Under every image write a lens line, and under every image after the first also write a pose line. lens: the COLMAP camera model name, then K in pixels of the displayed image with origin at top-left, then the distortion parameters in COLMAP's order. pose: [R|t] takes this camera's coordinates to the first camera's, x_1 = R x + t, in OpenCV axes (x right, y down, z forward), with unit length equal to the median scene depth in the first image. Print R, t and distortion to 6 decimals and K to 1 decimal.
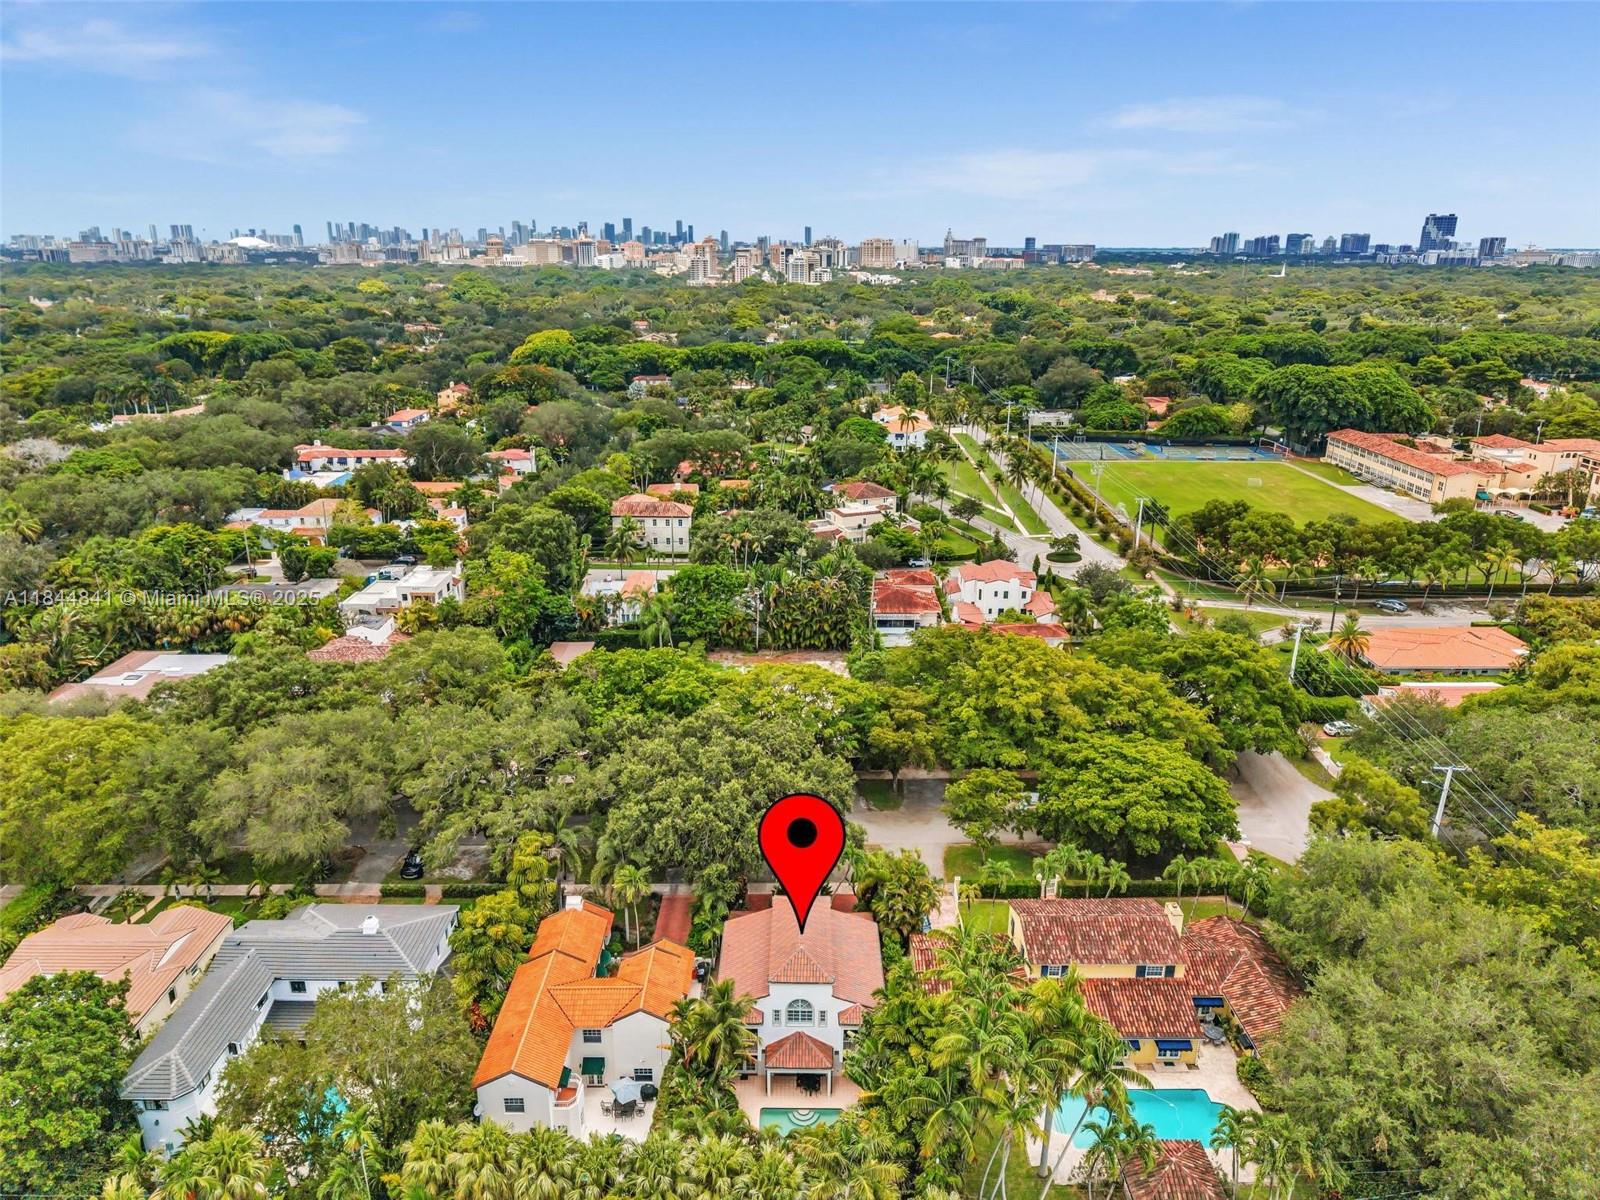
lens RADIAL K [[1055.7, 0, 800.0], [0, 1055.7, 600.0], [0, 0, 1]] dist [0.038946, -0.025435]
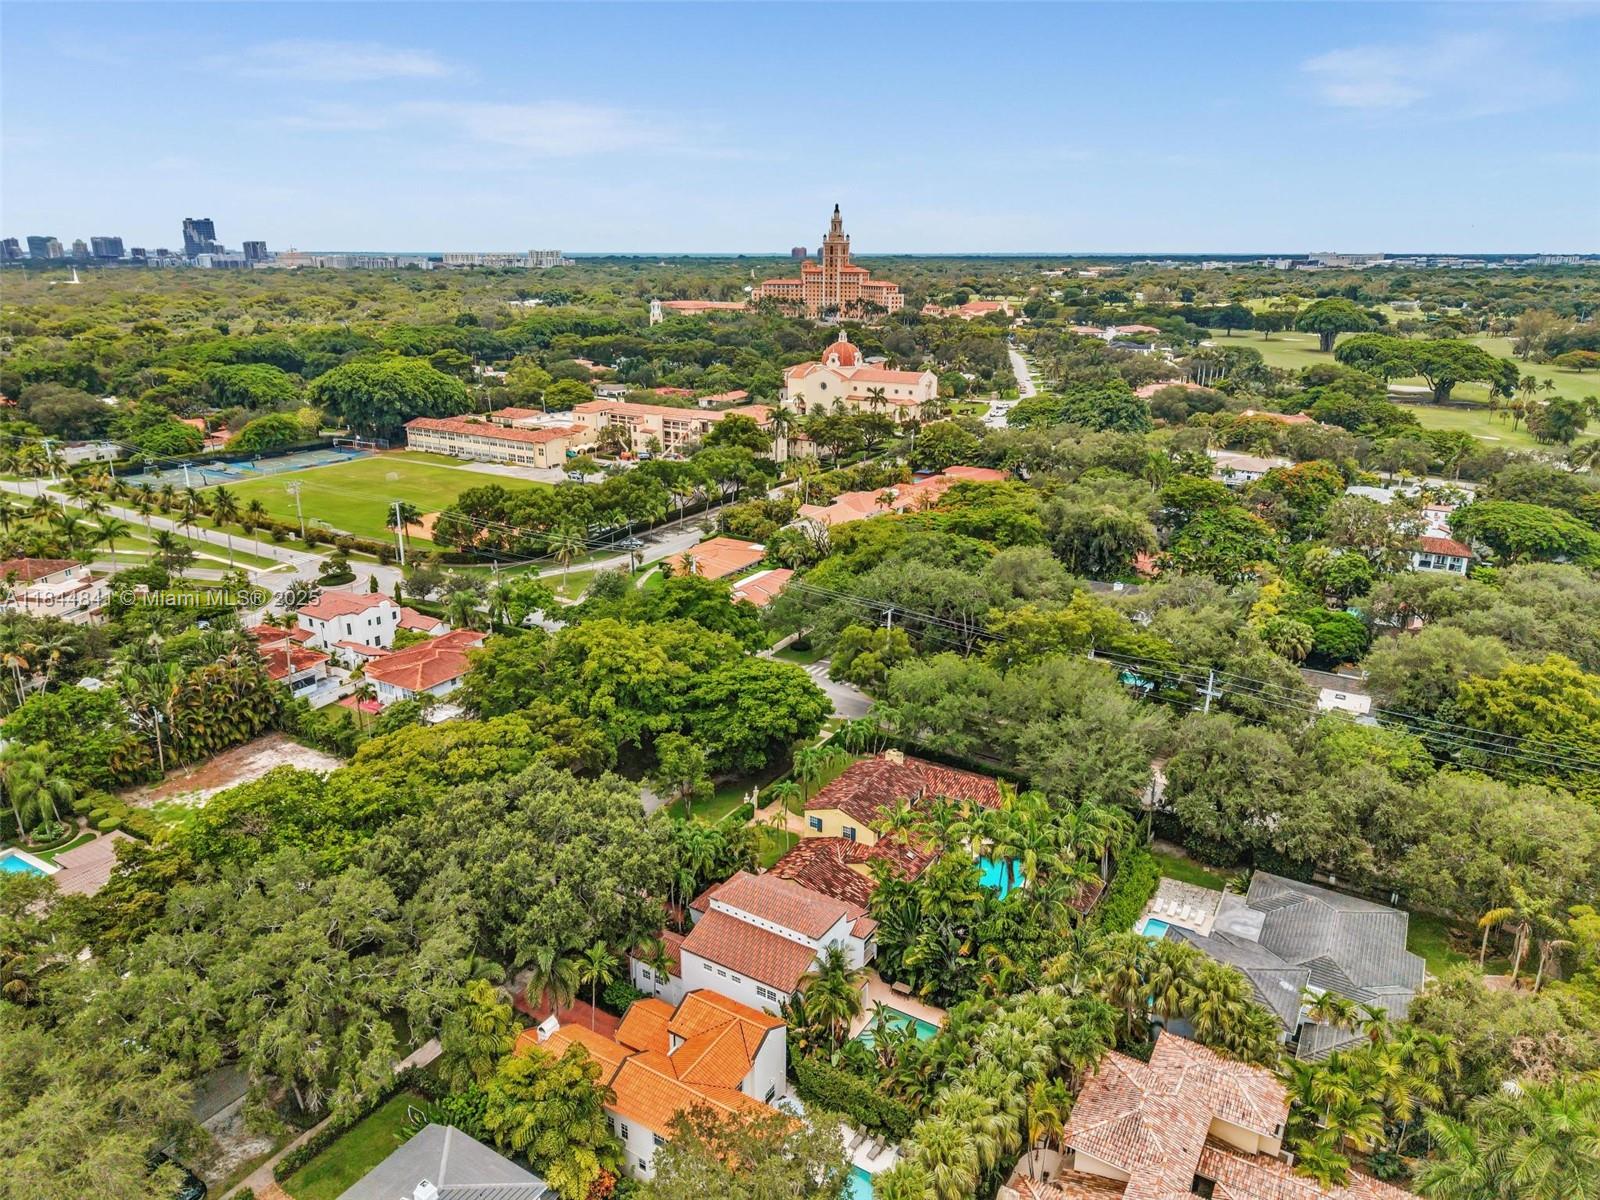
lens RADIAL K [[1055.7, 0, 800.0], [0, 1055.7, 600.0], [0, 0, 1]] dist [0.038946, -0.025435]
pose [[0.544574, -0.270311, 0.793959, -0.687021], [0.272643, 0.952281, 0.137208, -0.099374], [-0.793162, 0.141748, 0.592286, 0.288025]]
